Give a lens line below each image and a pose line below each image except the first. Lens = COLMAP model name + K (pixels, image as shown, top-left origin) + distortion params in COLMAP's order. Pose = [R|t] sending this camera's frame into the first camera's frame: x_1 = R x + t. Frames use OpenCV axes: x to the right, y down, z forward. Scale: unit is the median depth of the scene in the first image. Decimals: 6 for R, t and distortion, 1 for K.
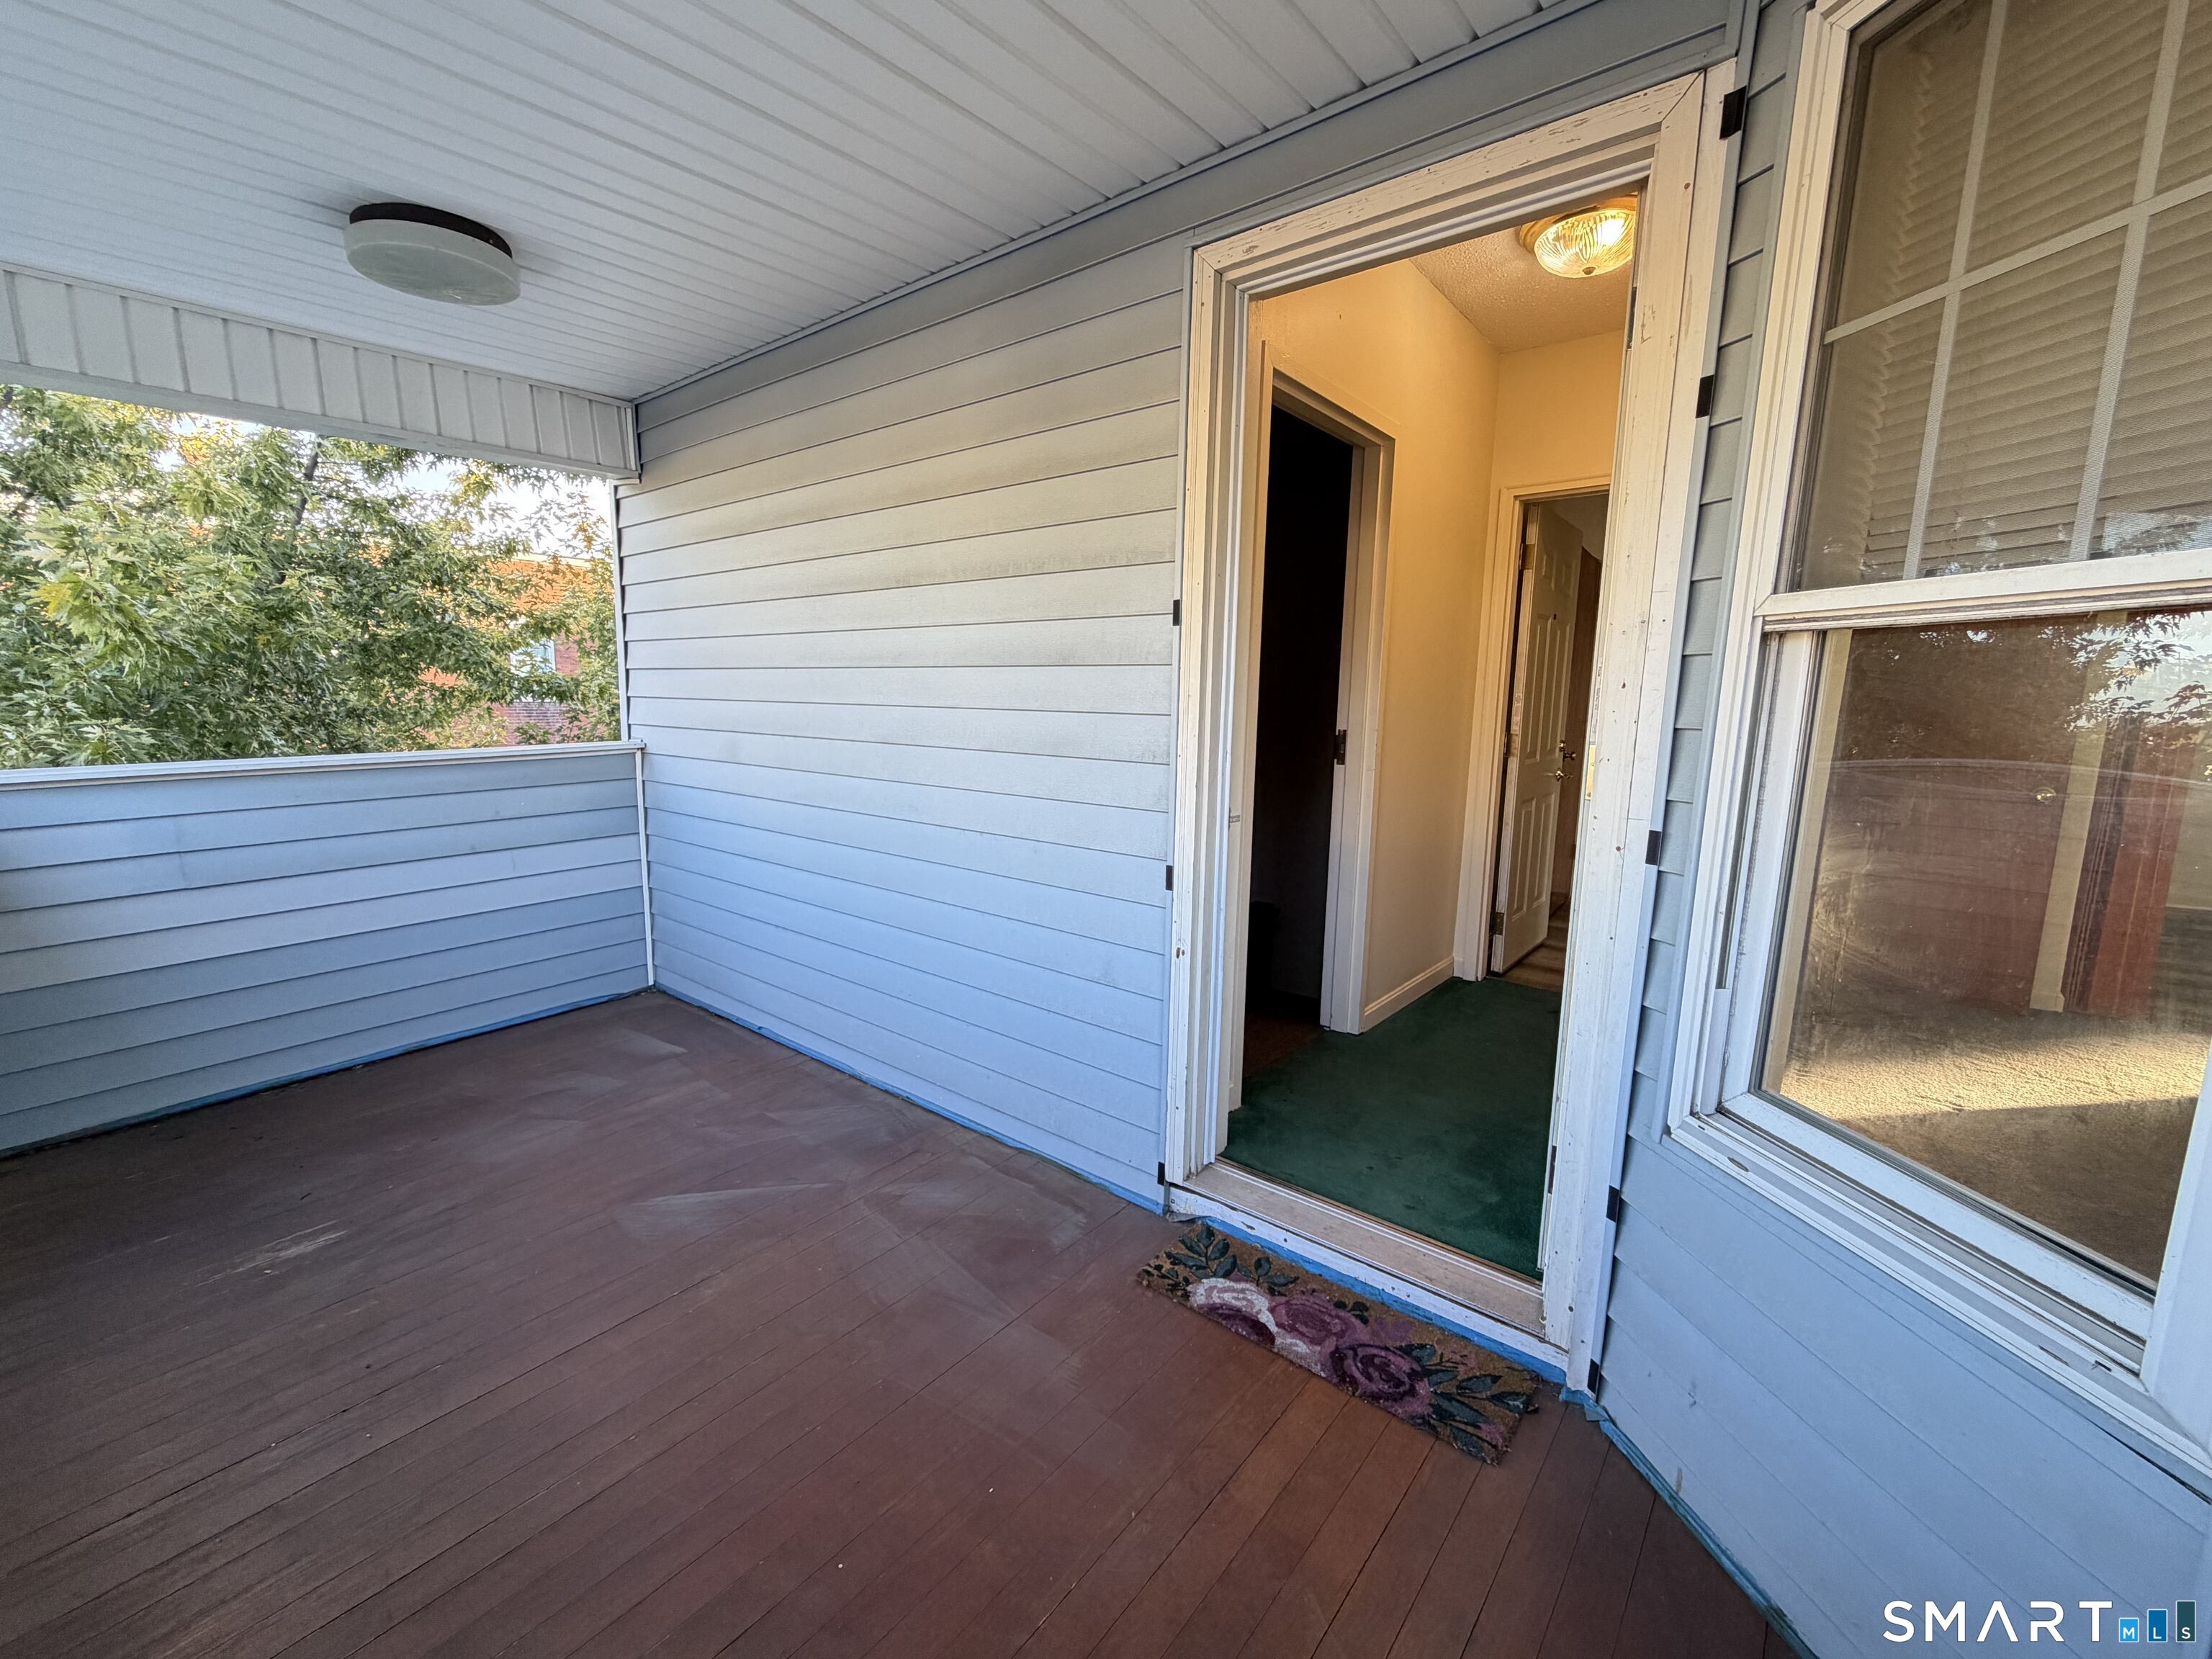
lens RADIAL K [[886.6, 0, 1101.3], [0, 886.6, 828.1], [0, 0, 1]] dist [-0.000191, 0.000025]
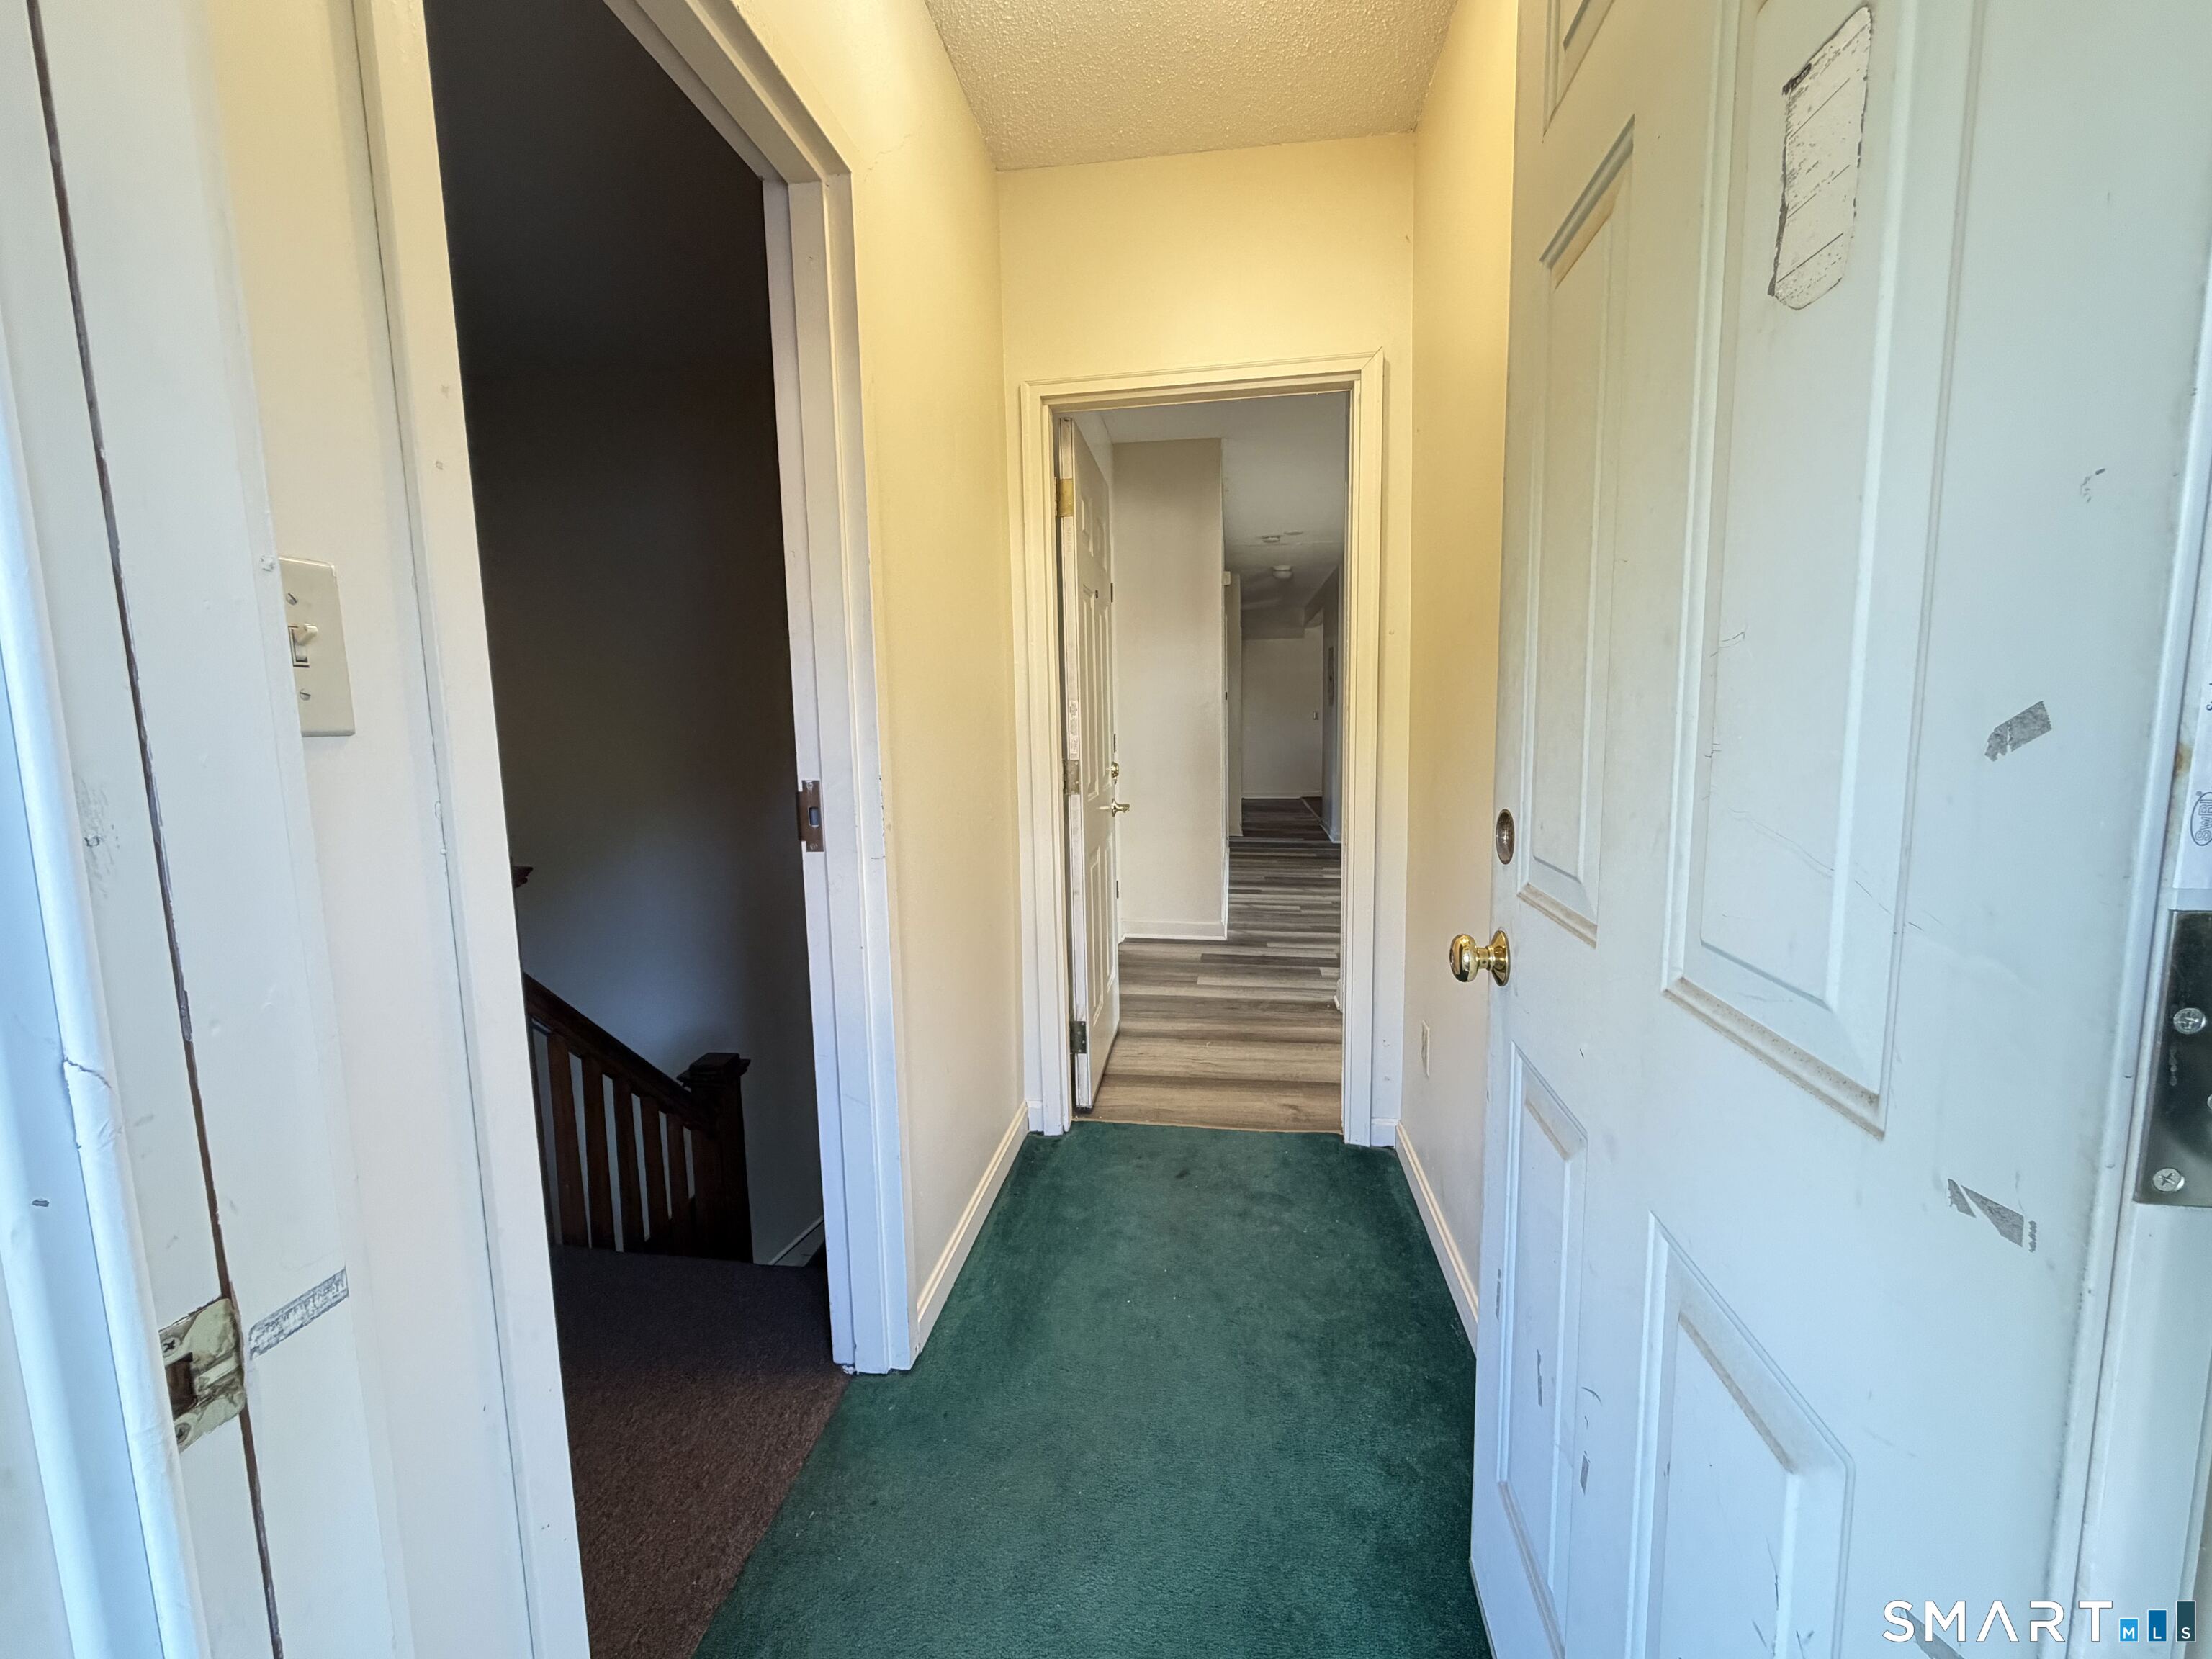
lens RADIAL K [[886.6, 0, 1097.1], [0, 886.6, 815.4], [0, 0, 1]] dist [-0.000191, 0.000025]
pose [[0.846241, -0.096527, 0.523984, 0.128384], [0.114349, 0.993439, -0.001666, -0.063559], [-0.520385, 0.061327, 0.851727, 0.436627]]
